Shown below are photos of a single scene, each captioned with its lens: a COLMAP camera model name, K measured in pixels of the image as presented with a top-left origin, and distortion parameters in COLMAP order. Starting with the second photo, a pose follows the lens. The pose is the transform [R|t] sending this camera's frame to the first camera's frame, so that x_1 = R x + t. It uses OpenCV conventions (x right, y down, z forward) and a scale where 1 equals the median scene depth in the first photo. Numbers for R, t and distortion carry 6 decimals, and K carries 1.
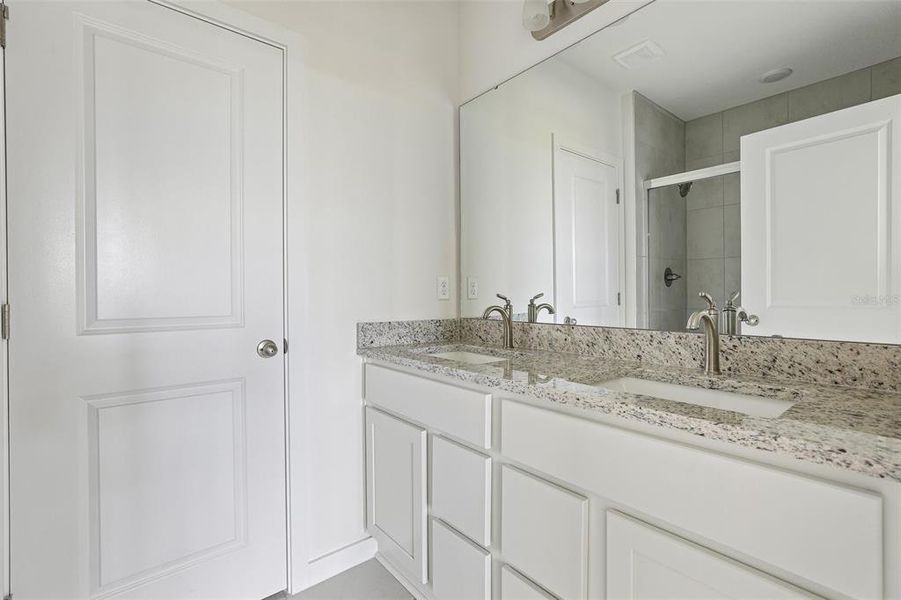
lens RADIAL K [[410.0, 0, 459.2], [0, 410.0, 296.2], [0, 0, 1]] dist [-0.005483, -0.000151]
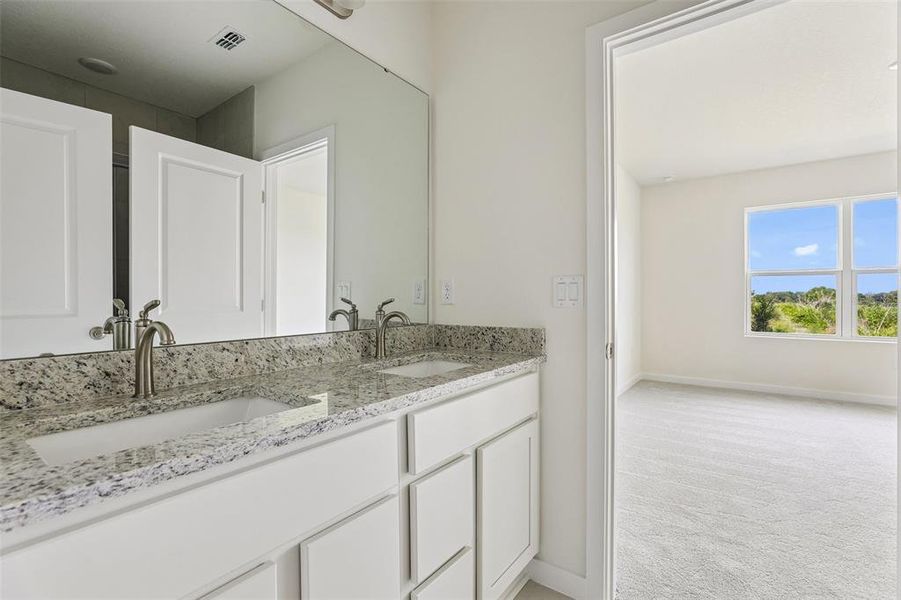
lens RADIAL K [[410.0, 0, 452.2], [0, 410.0, 306.3], [0, 0, 1]] dist [-0.005483, -0.000151]
pose [[-0.226918, -0.017809, 0.973751, -0.592634], [0.004567, 0.999802, 0.019350, -0.006476], [-0.973903, 0.008838, -0.226792, 0.824687]]
